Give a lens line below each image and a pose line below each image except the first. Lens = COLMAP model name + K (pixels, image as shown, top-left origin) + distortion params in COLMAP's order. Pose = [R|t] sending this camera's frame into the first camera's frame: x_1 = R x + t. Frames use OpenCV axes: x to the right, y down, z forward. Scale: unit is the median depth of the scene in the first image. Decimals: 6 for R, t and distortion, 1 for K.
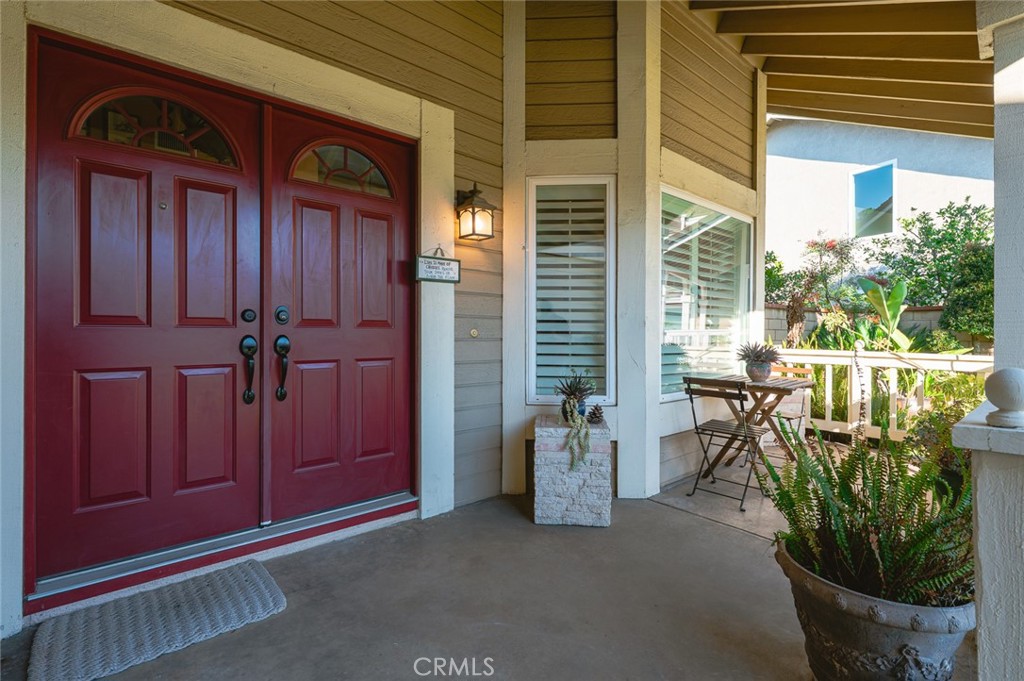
lens RADIAL K [[462.4, 0, 515.4], [0, 462.4, 336.5], [0, 0, 1]] dist [-0.000384, -0.000213]
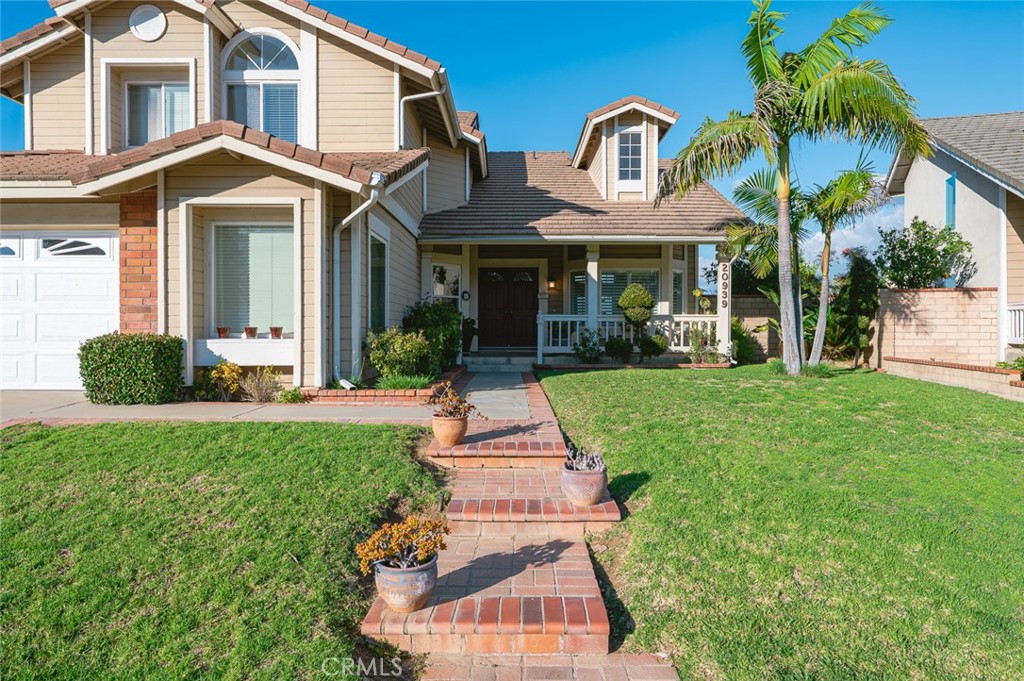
lens RADIAL K [[654.0, 0, 514.5], [0, 654.0, 333.5], [0, 0, 1]] dist [-0.000335, 0.003746]
pose [[0.751146, 0.006272, -0.660107, 3.810858], [-0.002752, 0.999976, 0.006370, 0.175351], [0.660131, -0.002968, 0.751145, -3.924677]]
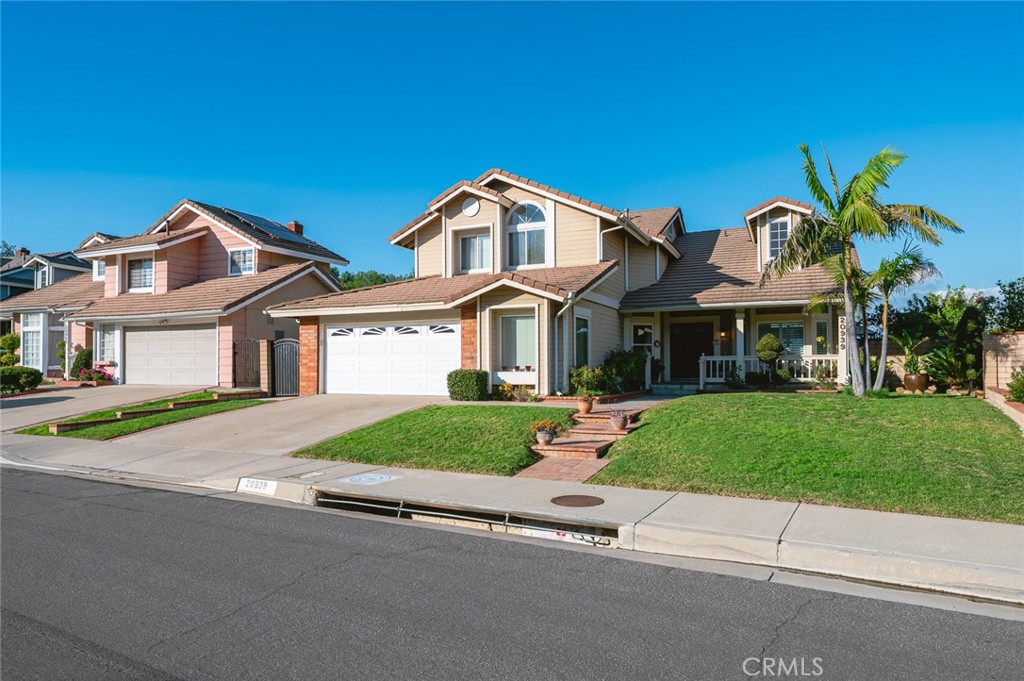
lens RADIAL K [[642.0, 0, 514.5], [0, 642.0, 345.2], [0, 0, 1]] dist [-0.000597, -0.001207]
pose [[0.412657, -0.031588, -0.910339, 6.617819], [0.002449, 0.999433, -0.033570, 0.175772], [0.910883, 0.011623, 0.412500, -5.067892]]
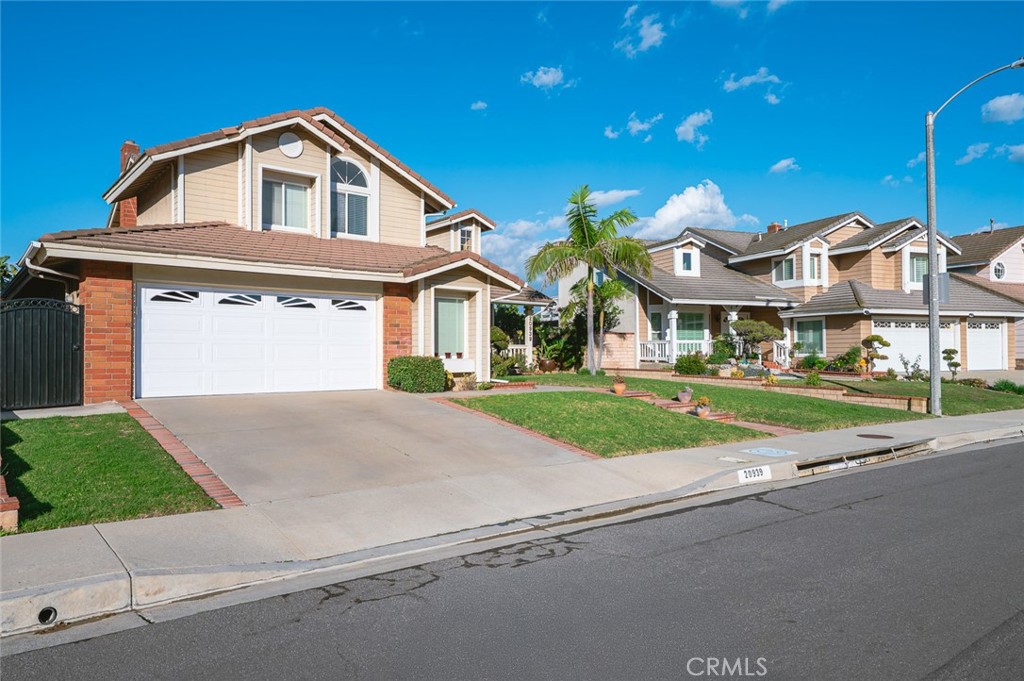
lens RADIAL K [[681.6, 0, 510.1], [0, 681.6, 345.5], [0, 0, 1]] dist [0.003769, 0.000334]
pose [[0.999750, 0.000630, -0.022370, 1.447967], [-0.000926, 0.999912, -0.013238, 0.187238], [0.022360, 0.013256, 0.999662, -8.715929]]
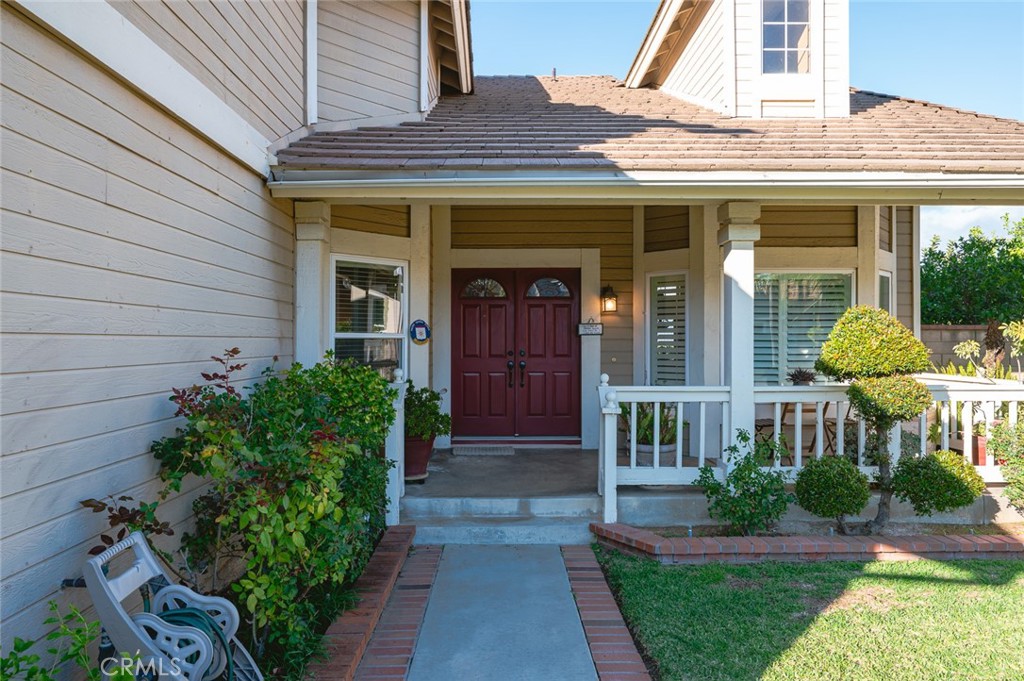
lens RADIAL K [[681.4, 0, 511.2], [0, 681.4, 339.5], [0, 0, 1]] dist [-0.001327, -0.000452]
pose [[0.758706, -0.000992, -0.651433, 1.565352], [-0.000941, 0.999996, -0.002619, -0.092357], [0.651433, 0.002600, 0.758702, -1.550626]]
